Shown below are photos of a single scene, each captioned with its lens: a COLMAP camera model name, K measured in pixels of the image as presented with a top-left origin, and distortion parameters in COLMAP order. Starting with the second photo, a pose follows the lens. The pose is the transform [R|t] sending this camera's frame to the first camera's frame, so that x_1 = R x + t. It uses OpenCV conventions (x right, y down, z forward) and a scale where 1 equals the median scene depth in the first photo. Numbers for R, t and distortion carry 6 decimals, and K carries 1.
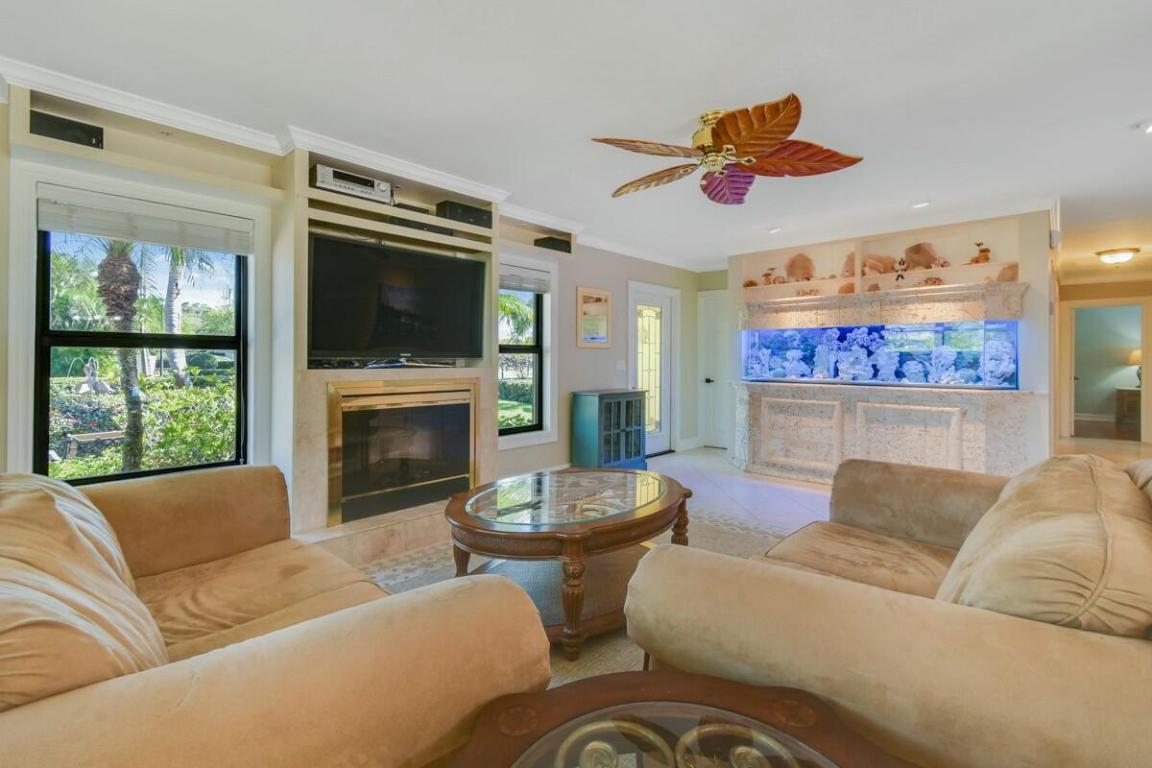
lens RADIAL K [[524.7, 0, 560.4], [0, 524.7, 367.6], [0, 0, 1]] dist [0.000651, 0.000117]
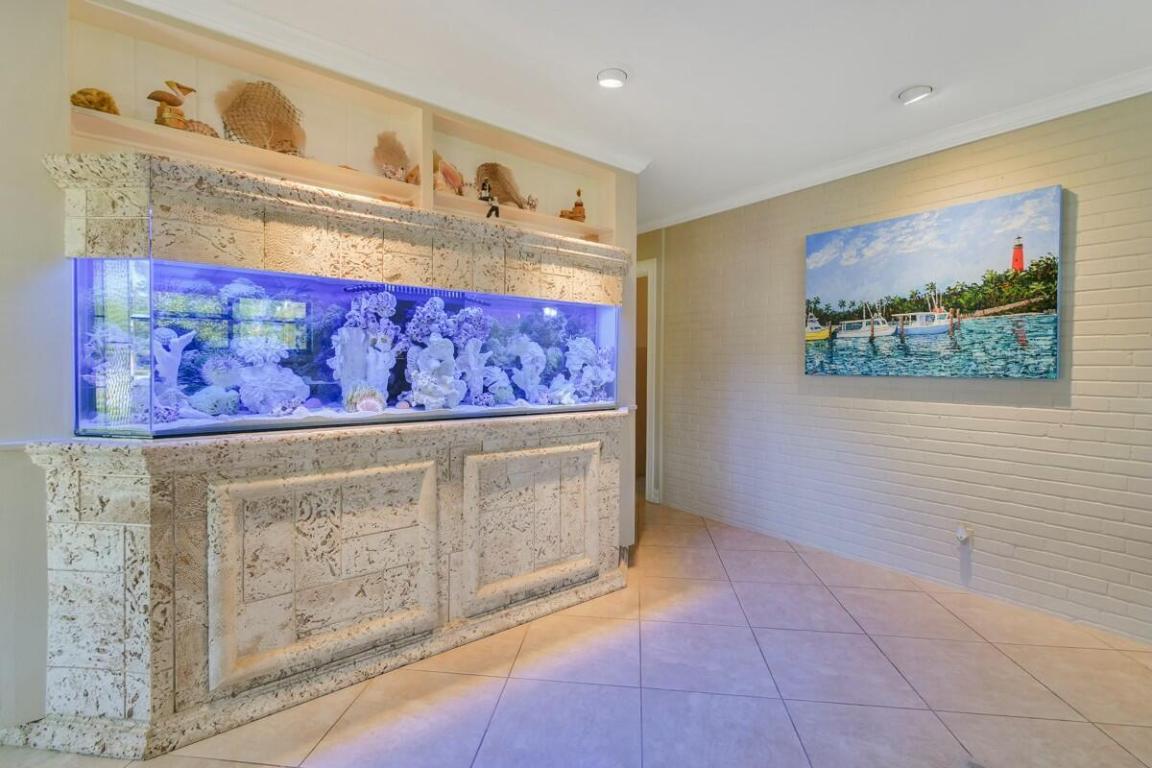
lens RADIAL K [[517.0, 0, 579.8], [0, 517.0, 374.8], [0, 0, 1]] dist [-0.000871, -0.000564]
pose [[0.112783, -0.022749, 0.993359, 0.119372], [0.004361, 0.999740, 0.022400, -0.015257], [-0.993610, 0.001806, 0.112853, 0.825154]]
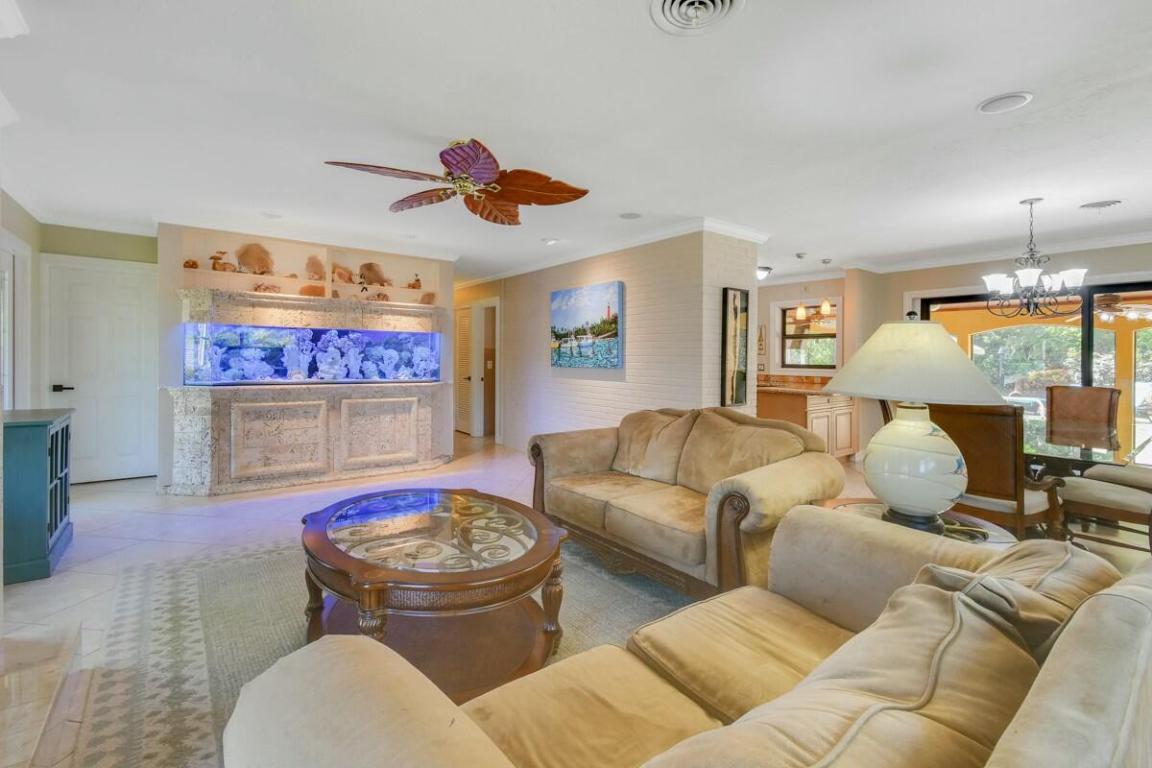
lens RADIAL K [[520.4, 0, 601.3], [0, 520.4, 365.2], [0, 0, 1]] dist [0.001722, 0.000480]
pose [[0.106378, -0.015935, 0.994198, -0.435107], [-0.001226, 0.999869, 0.016157, -0.022635], [-0.994325, -0.002938, 0.106344, 0.342725]]
